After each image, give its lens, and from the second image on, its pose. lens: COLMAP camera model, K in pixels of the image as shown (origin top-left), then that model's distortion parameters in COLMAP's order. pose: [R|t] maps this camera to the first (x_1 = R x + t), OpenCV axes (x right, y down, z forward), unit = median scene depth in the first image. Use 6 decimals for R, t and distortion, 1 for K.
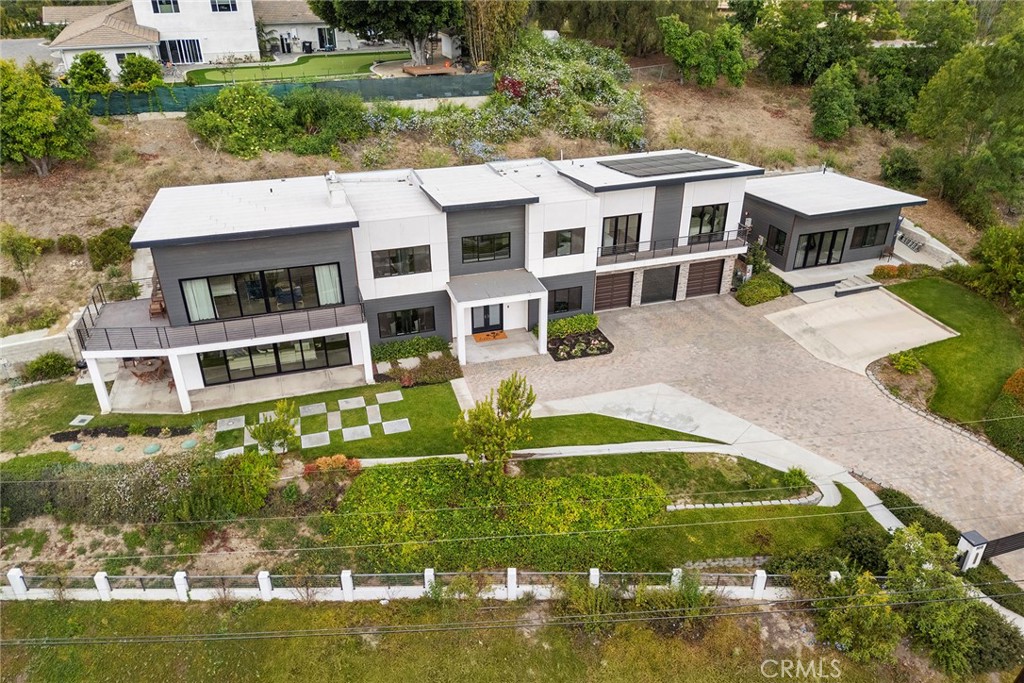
lens RADIAL K [[771.6, 0, 508.8], [0, 771.6, 340.9], [0, 0, 1]] dist [0.058528, -0.016921]
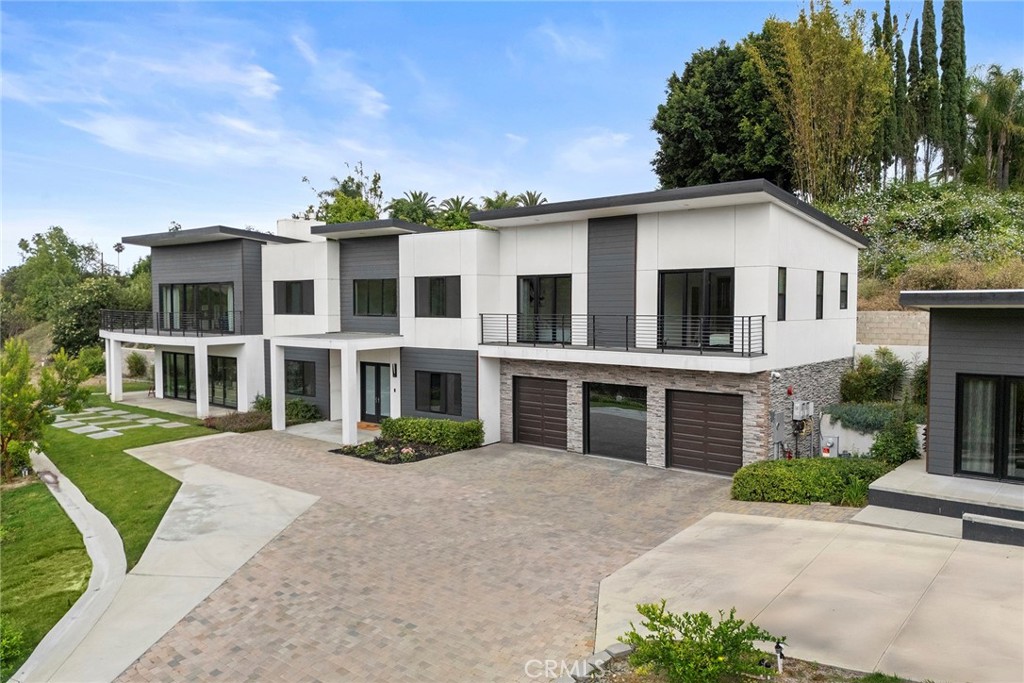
lens RADIAL K [[771.6, 0, 515.5], [0, 771.6, 331.9], [0, 0, 1]] dist [0.058528, -0.016921]
pose [[0.522802, 0.036582, -0.851669, 0.709498], [-0.403095, 0.890933, -0.209173, 0.010859], [0.751128, 0.452660, 0.480527, 0.792165]]
